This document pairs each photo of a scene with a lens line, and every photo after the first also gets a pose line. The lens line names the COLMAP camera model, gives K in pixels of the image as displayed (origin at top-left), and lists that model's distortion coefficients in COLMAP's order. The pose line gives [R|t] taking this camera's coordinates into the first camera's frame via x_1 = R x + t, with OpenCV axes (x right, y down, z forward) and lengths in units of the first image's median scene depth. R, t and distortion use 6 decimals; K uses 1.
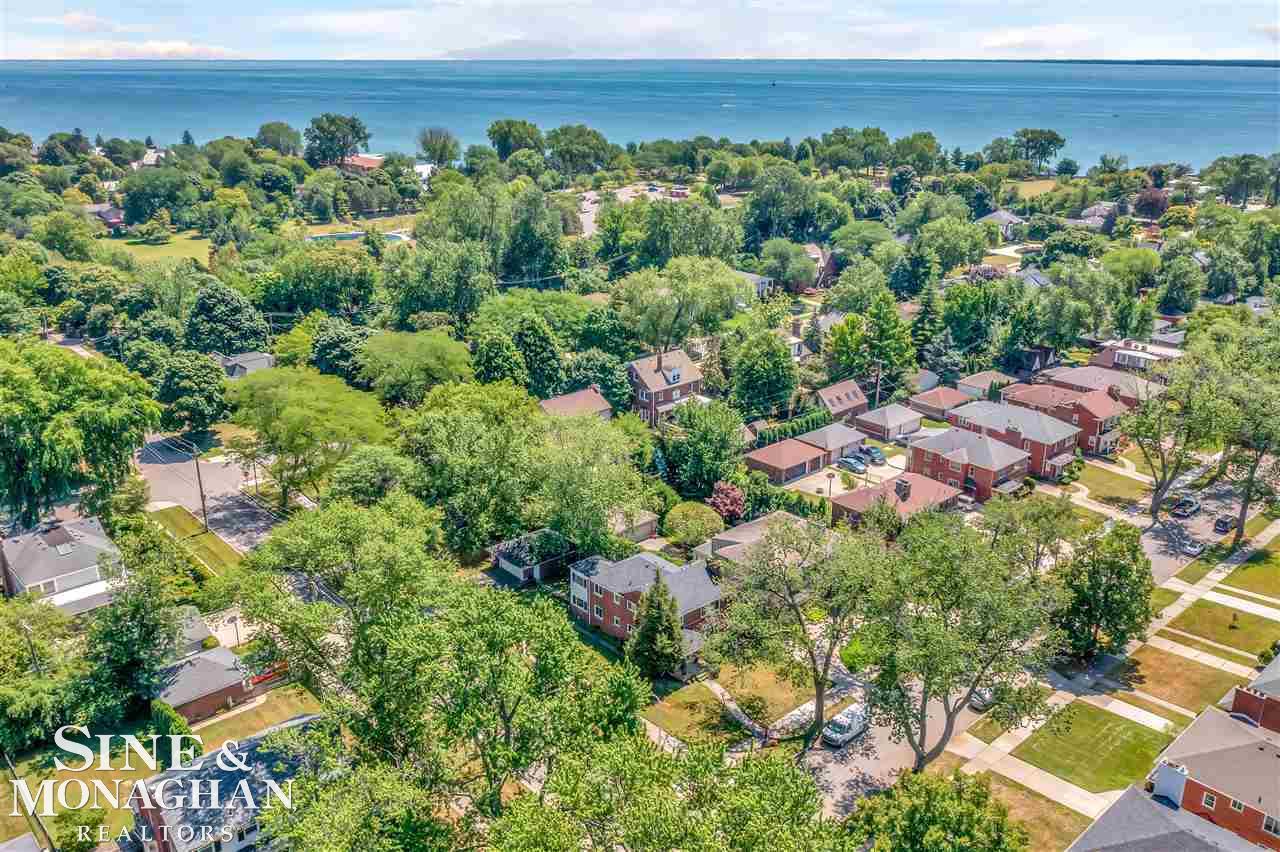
lens RADIAL K [[1062.1, 0, 640.0], [0, 1062.1, 426.0], [0, 0, 1]] dist [-0.005389, 0.009002]
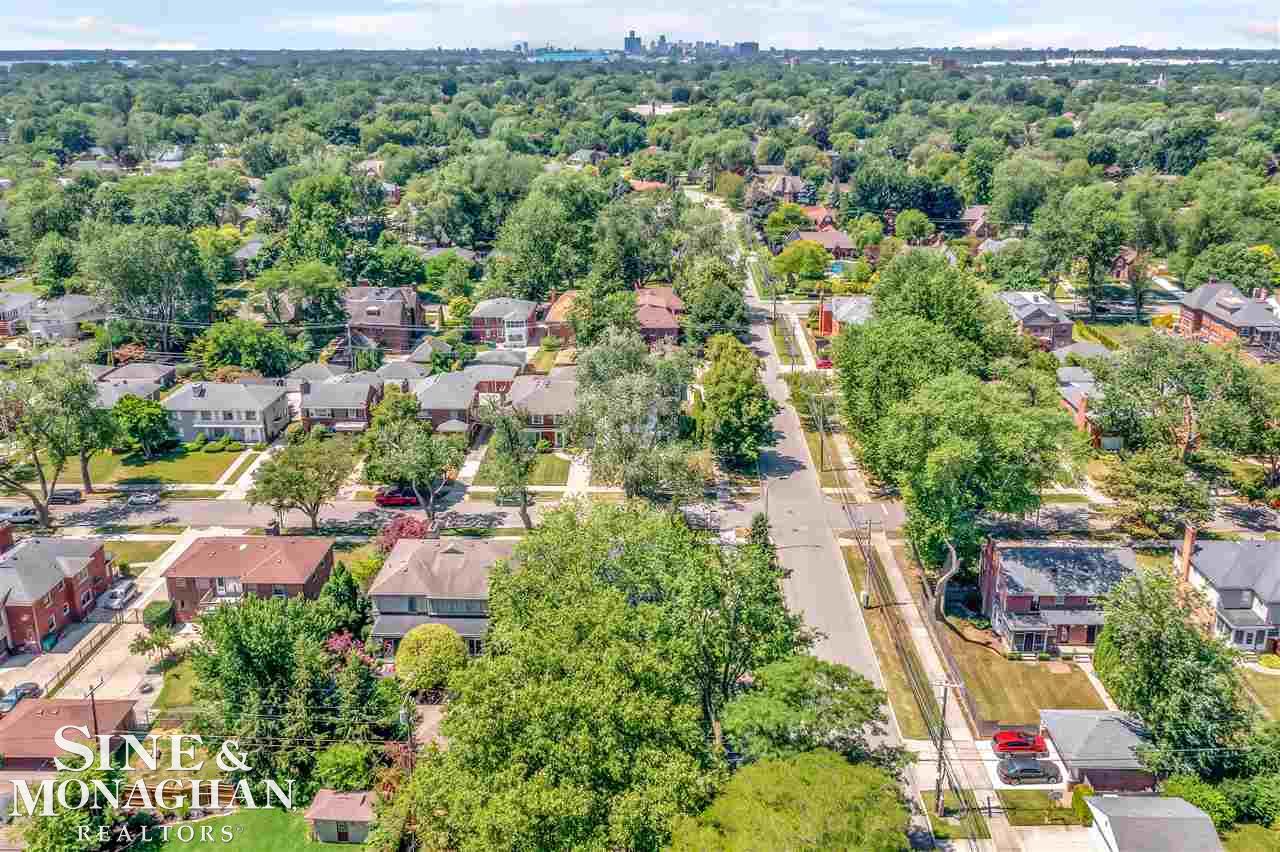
lens RADIAL K [[1034.1, 0, 640.0], [0, 1034.1, 426.0], [0, 0, 1]] dist [-0.007491, 0.007279]
pose [[-0.722403, -0.263487, 0.639303, -0.363675], [0.218894, 0.789864, 0.572888, -0.325279], [-0.655910, 0.553796, -0.512924, 0.888321]]
